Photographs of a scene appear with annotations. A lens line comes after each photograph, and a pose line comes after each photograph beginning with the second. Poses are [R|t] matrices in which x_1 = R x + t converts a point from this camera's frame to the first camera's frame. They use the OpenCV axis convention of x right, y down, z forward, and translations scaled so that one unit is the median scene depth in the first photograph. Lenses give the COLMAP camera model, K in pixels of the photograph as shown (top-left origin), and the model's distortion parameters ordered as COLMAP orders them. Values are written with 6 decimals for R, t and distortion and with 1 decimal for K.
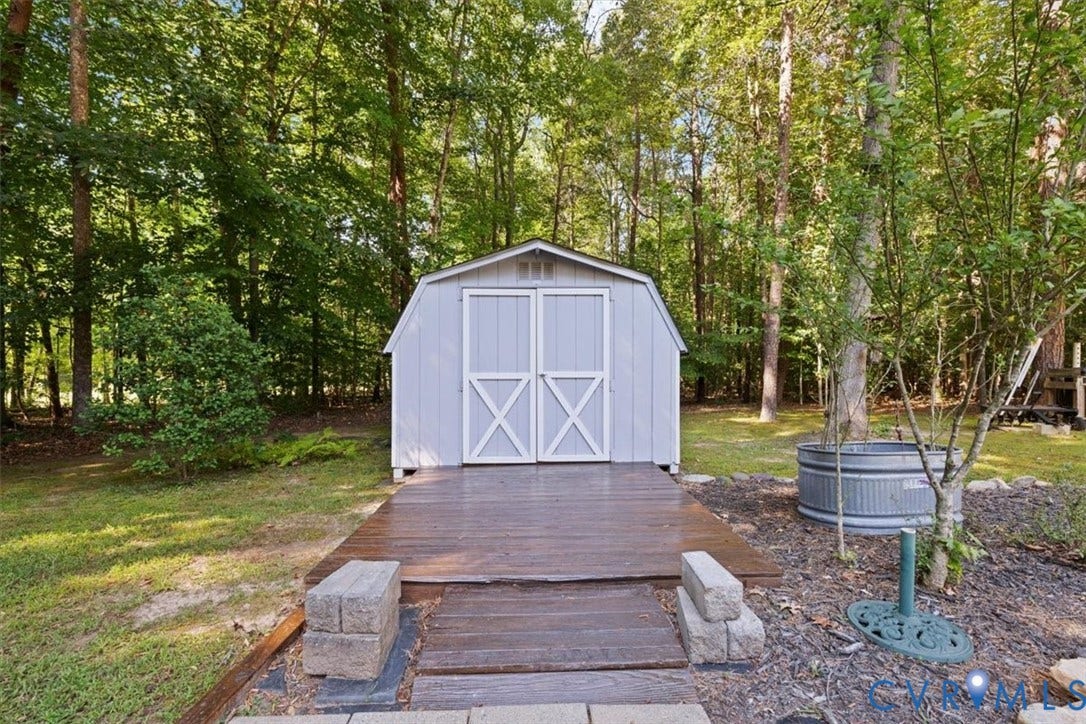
lens RADIAL K [[459.6, 0, 542.5], [0, 459.6, 358.5], [0, 0, 1]] dist [0.002279, 0.000703]
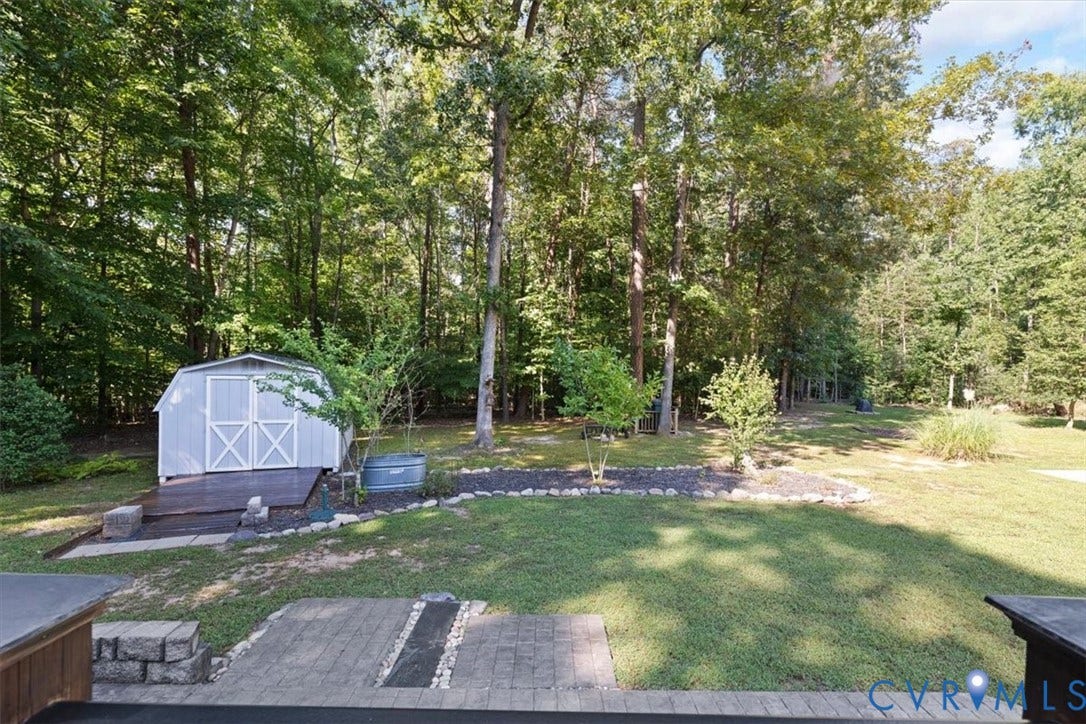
lens RADIAL K [[462.3, 0, 537.4], [0, 462.3, 373.0], [0, 0, 1]] dist [0.000943, -0.000266]
pose [[0.954981, 0.016491, 0.296209, 0.526226], [-0.023762, 0.999498, 0.020965, -0.230355], [-0.295715, -0.027060, 0.954893, -1.110445]]
